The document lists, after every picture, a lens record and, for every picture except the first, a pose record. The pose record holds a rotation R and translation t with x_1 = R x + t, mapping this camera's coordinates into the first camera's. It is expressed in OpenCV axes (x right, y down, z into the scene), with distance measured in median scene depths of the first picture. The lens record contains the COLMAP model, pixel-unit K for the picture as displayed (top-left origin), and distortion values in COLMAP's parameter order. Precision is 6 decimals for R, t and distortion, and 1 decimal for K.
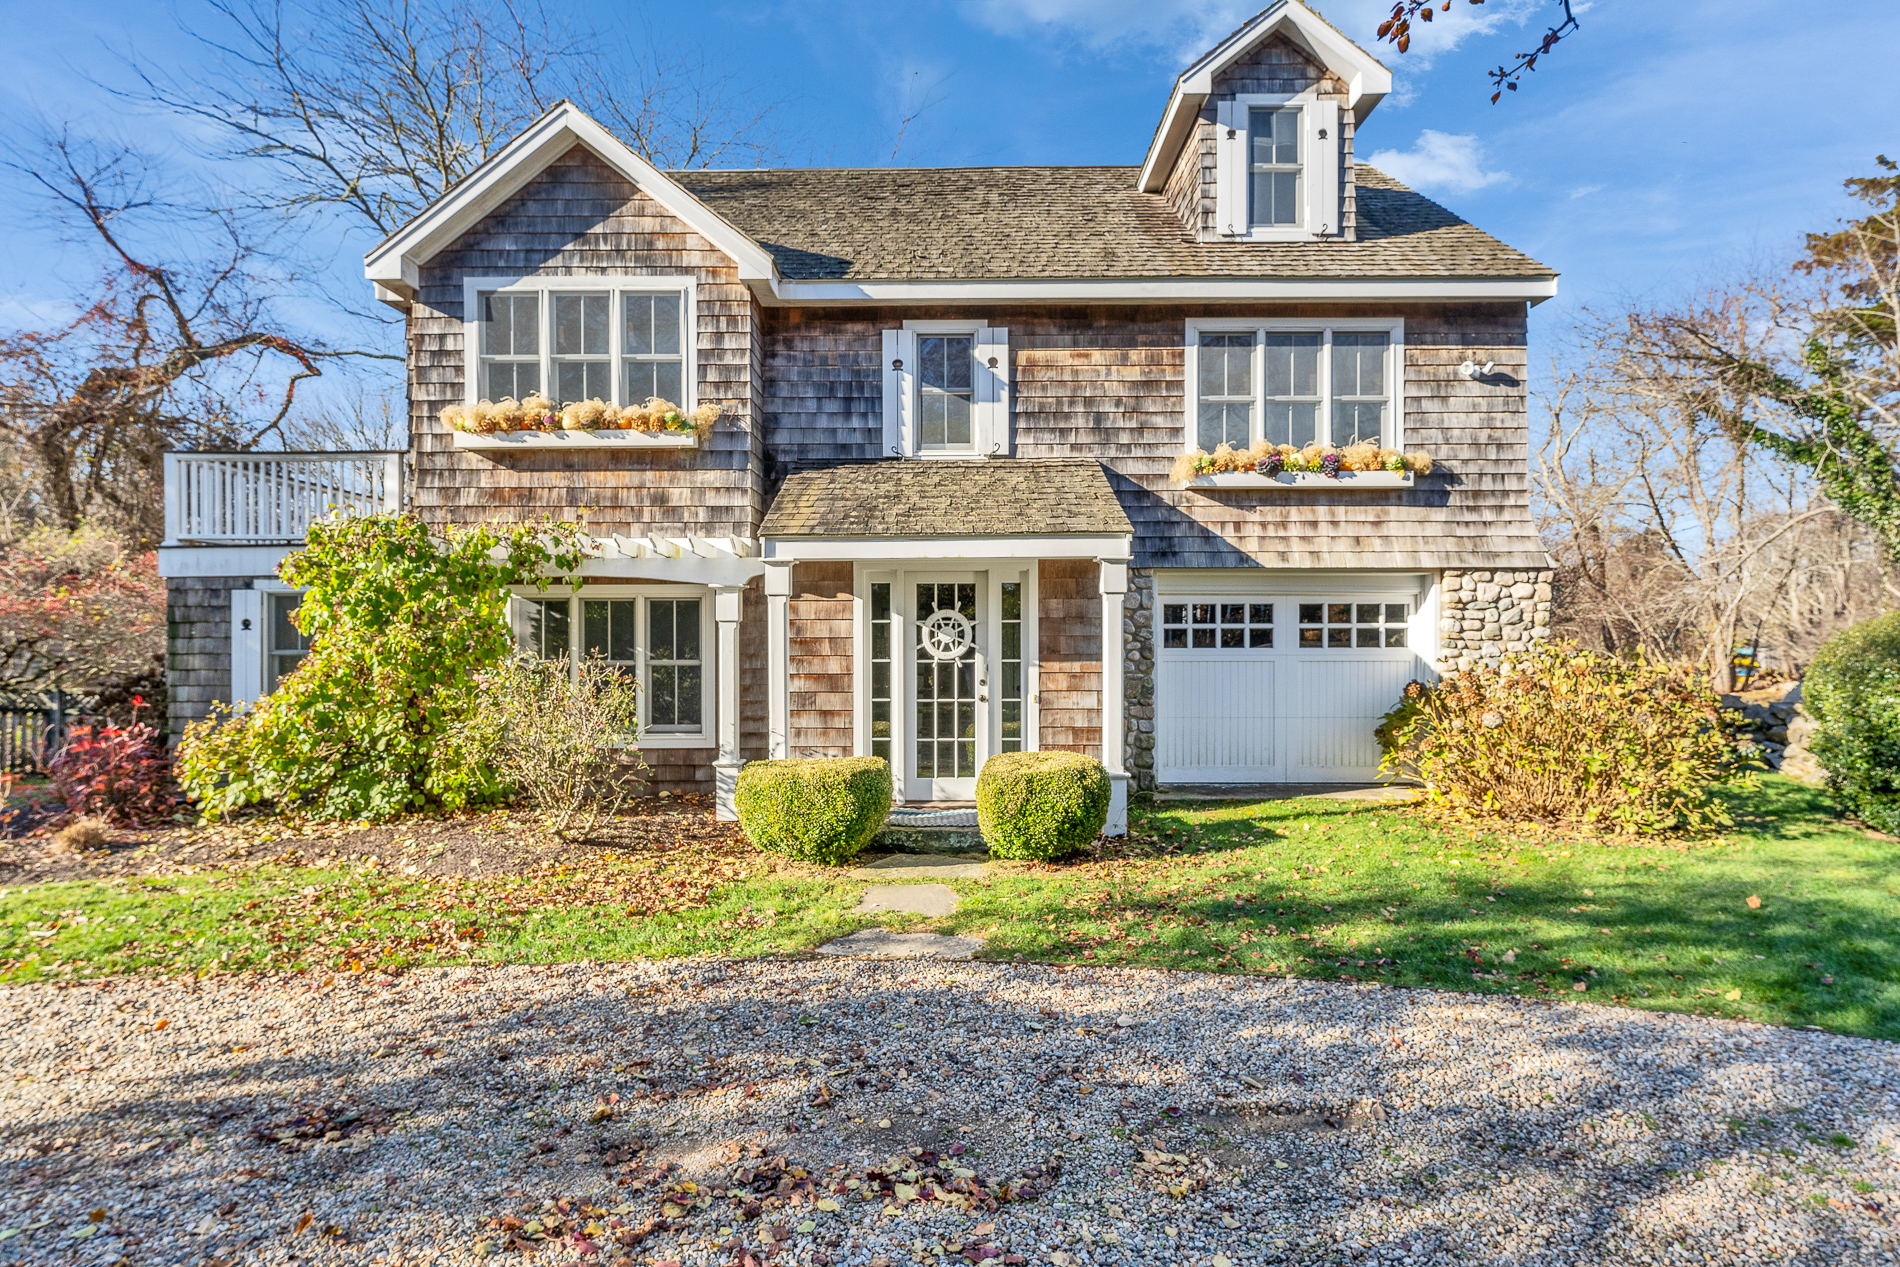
lens RADIAL K [[962.2, 0, 980.0], [0, 962.2, 636.2], [0, 0, 1]] dist [0.001287, -0.000214]
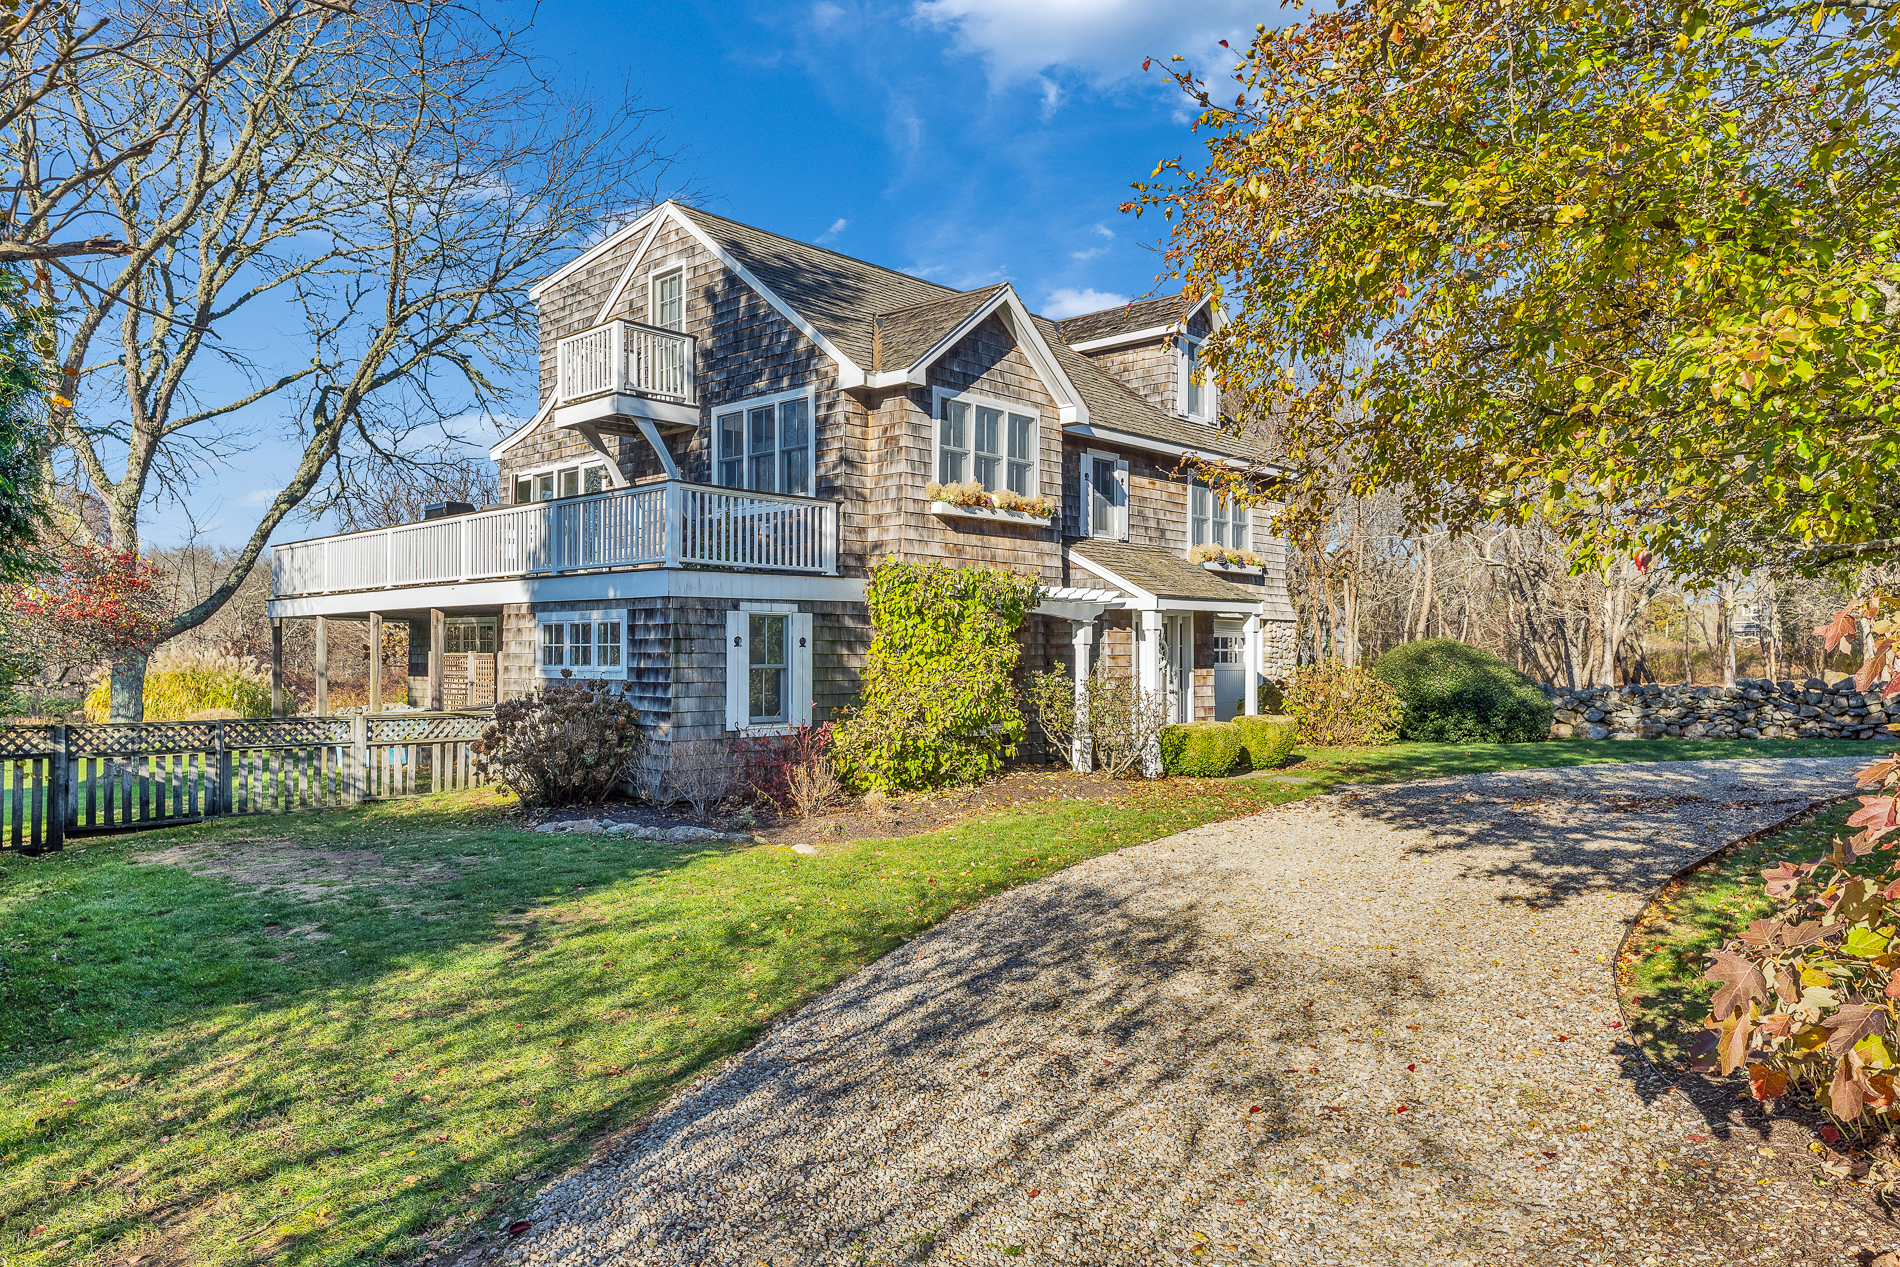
lens RADIAL K [[1185.6, 0, 950.0], [0, 1185.6, 633.5], [0, 0, 1]] dist [-0.000772, 0.000019]
pose [[0.697345, 0.017843, 0.716513, -1.577184], [-0.000562, 0.999703, -0.024349, 0.012326], [-0.716735, 0.016577, 0.697149, -0.150972]]
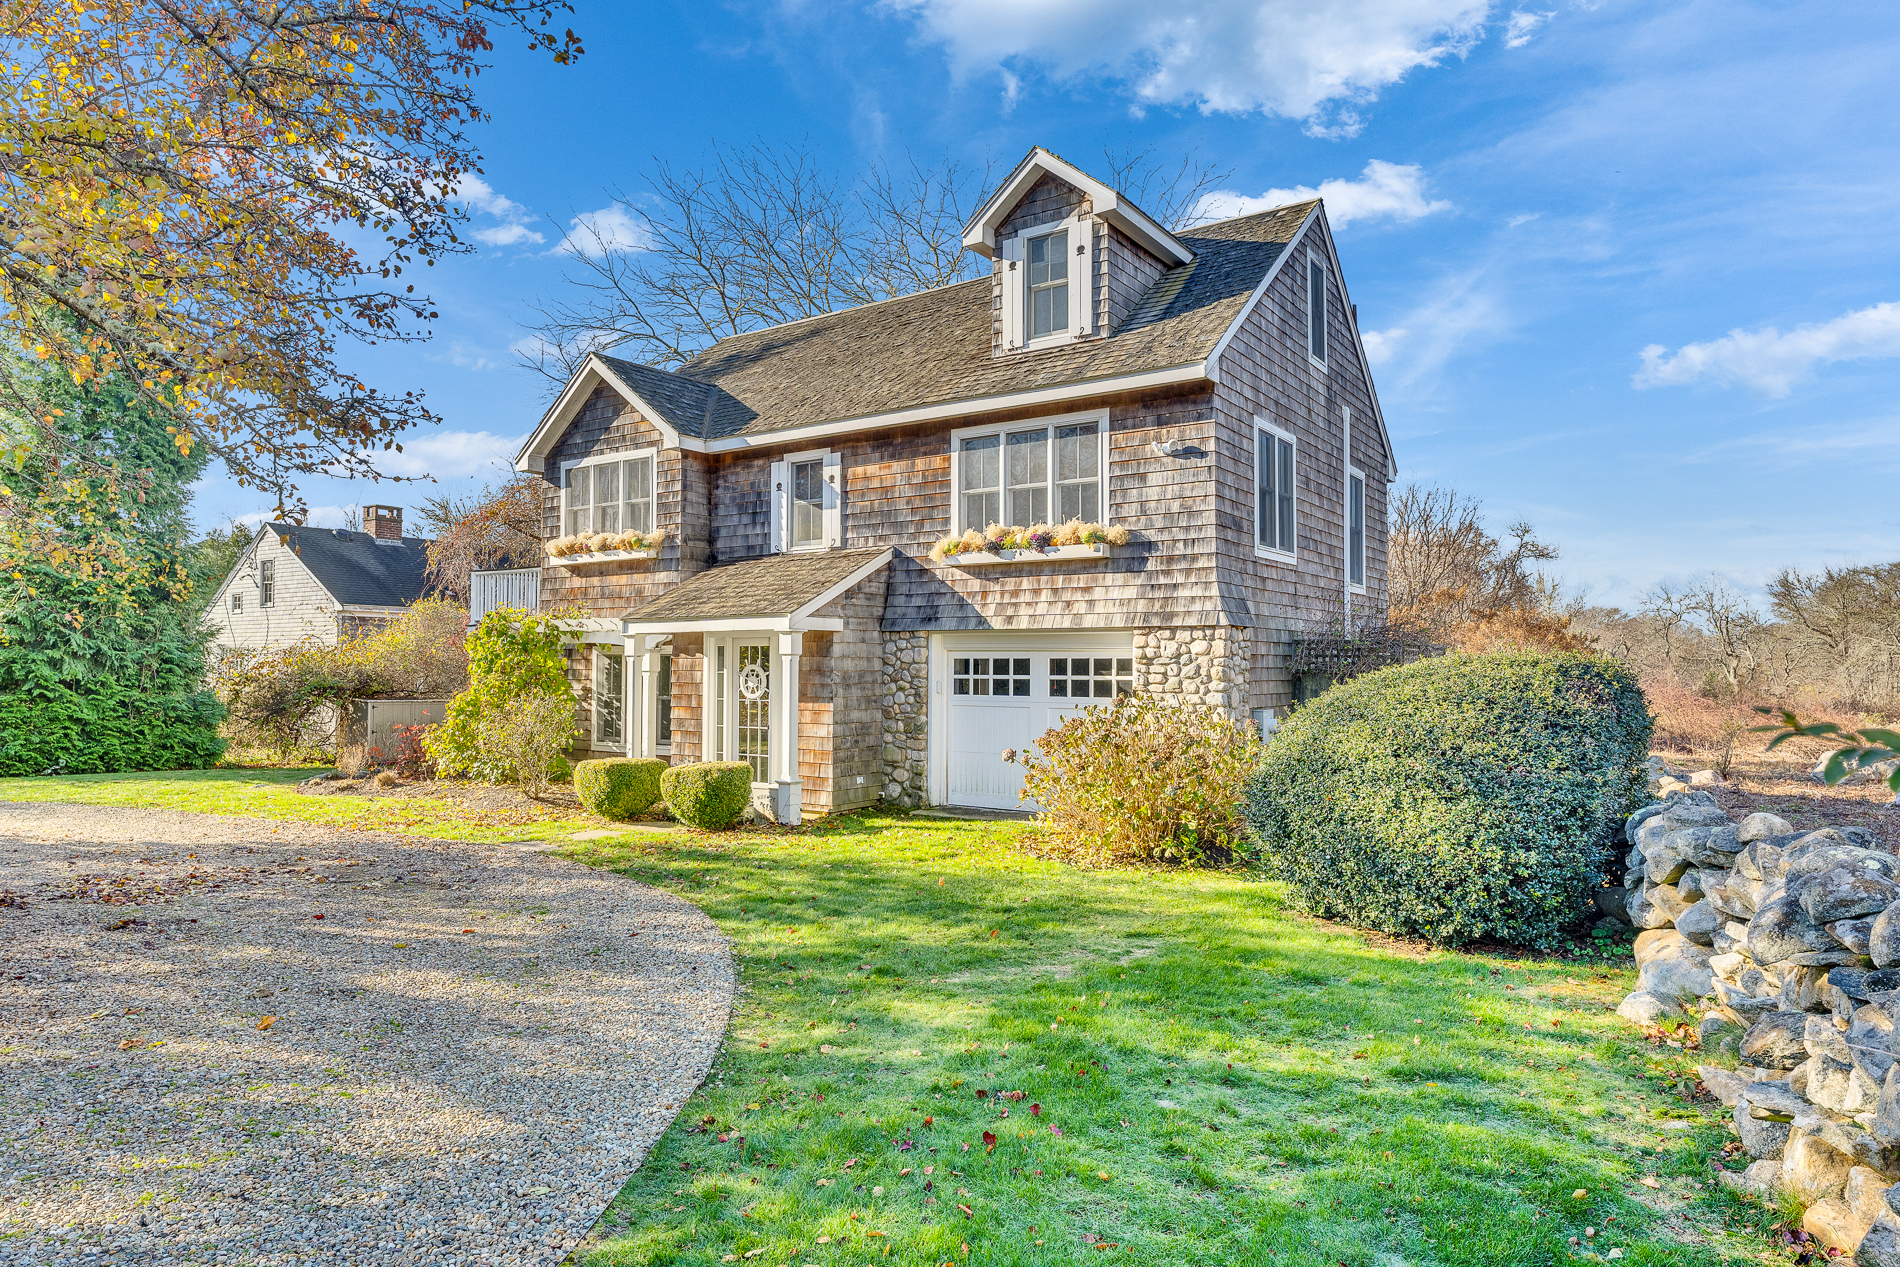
lens RADIAL K [[1185.6, 0, 950.0], [0, 1185.6, 633.5], [0, 0, 1]] dist [-0.000772, 0.000019]
pose [[0.814125, -0.011150, -0.580582, 1.106272], [-0.008298, 0.999490, -0.030831, -0.019350], [0.580630, 0.029918, 0.813618, -0.243662]]
